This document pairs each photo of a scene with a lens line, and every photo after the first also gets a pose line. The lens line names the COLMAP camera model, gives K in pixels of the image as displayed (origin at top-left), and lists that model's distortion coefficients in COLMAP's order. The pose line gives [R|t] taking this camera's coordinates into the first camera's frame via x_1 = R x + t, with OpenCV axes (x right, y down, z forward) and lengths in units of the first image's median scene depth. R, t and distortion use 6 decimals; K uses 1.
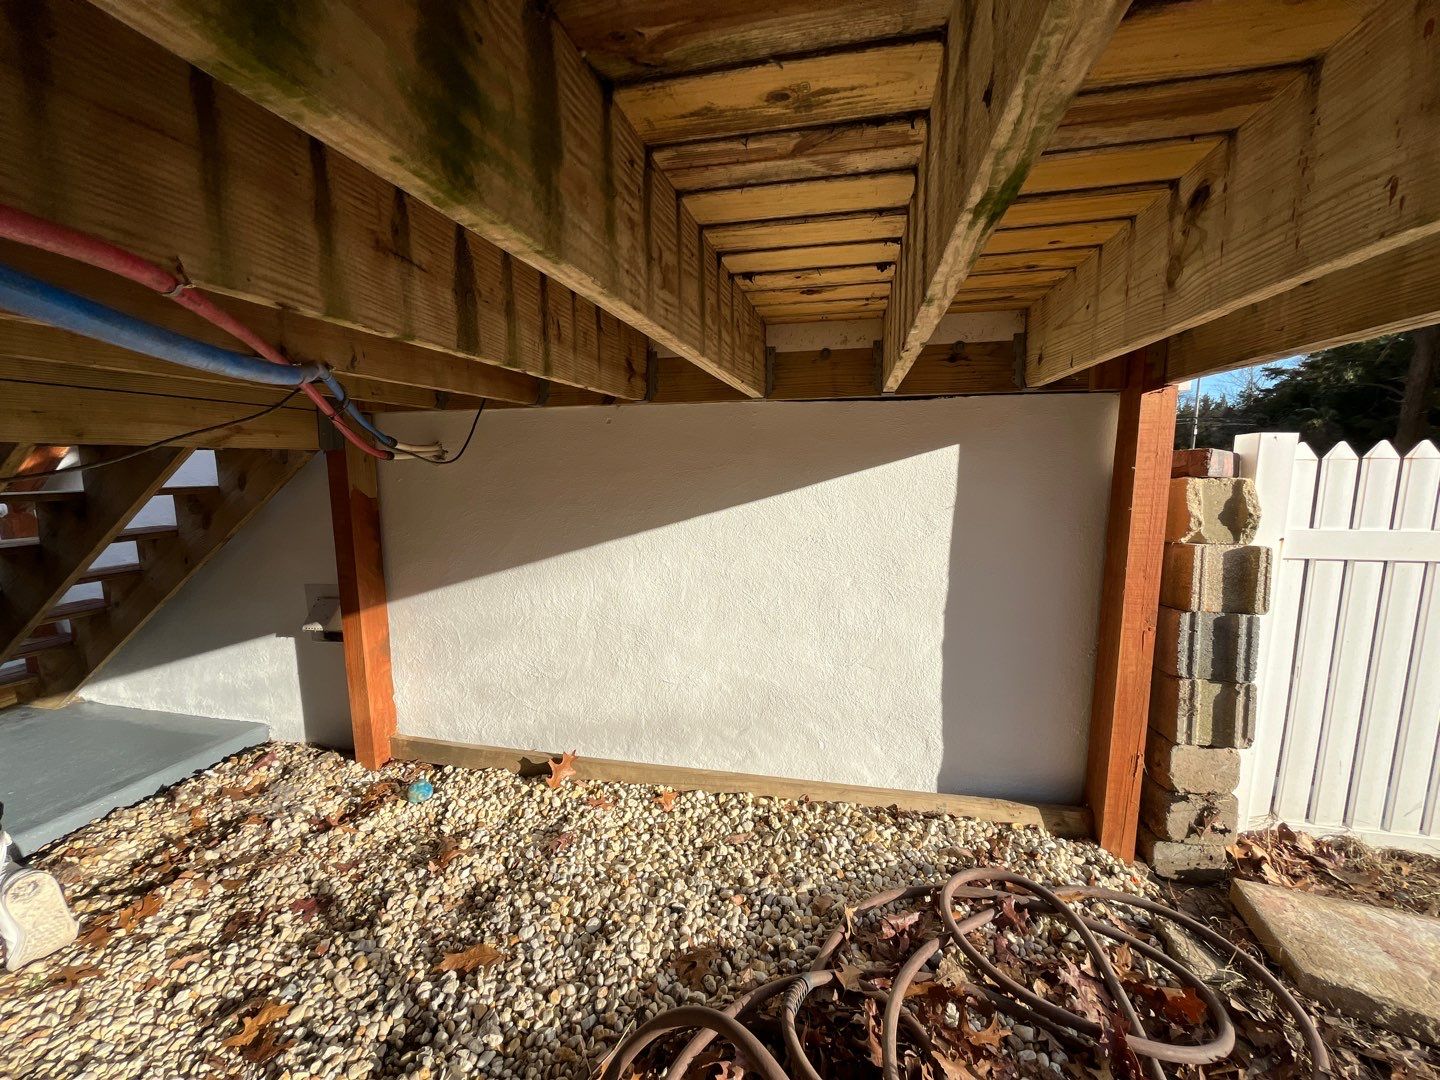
lens RADIAL K [[578.8, 0, 715.9], [0, 578.8, 538.9], [0, 0, 1]] dist [-0.002782, -0.000238]
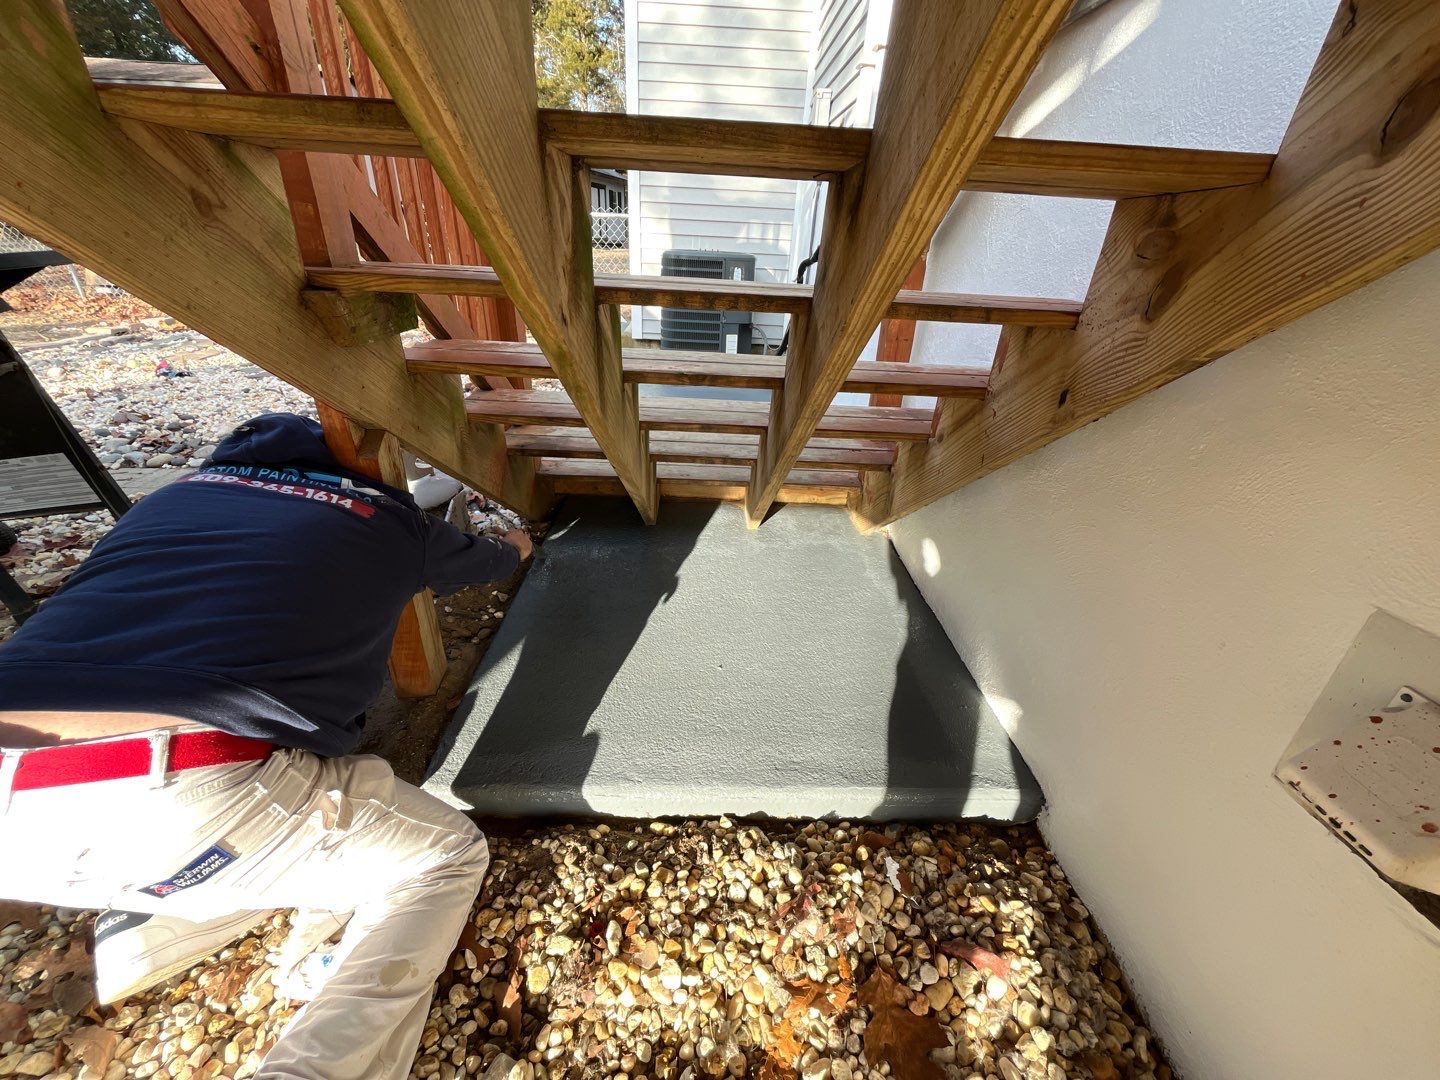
lens RADIAL K [[578.8, 0, 715.9], [0, 578.8, 538.9], [0, 0, 1]] dist [-0.002782, -0.000238]
pose [[0.233851, 0.467841, -0.852314, -0.612520], [-0.174536, 0.882580, 0.436567, -0.008240], [0.956478, 0.046668, 0.288047, 0.686337]]
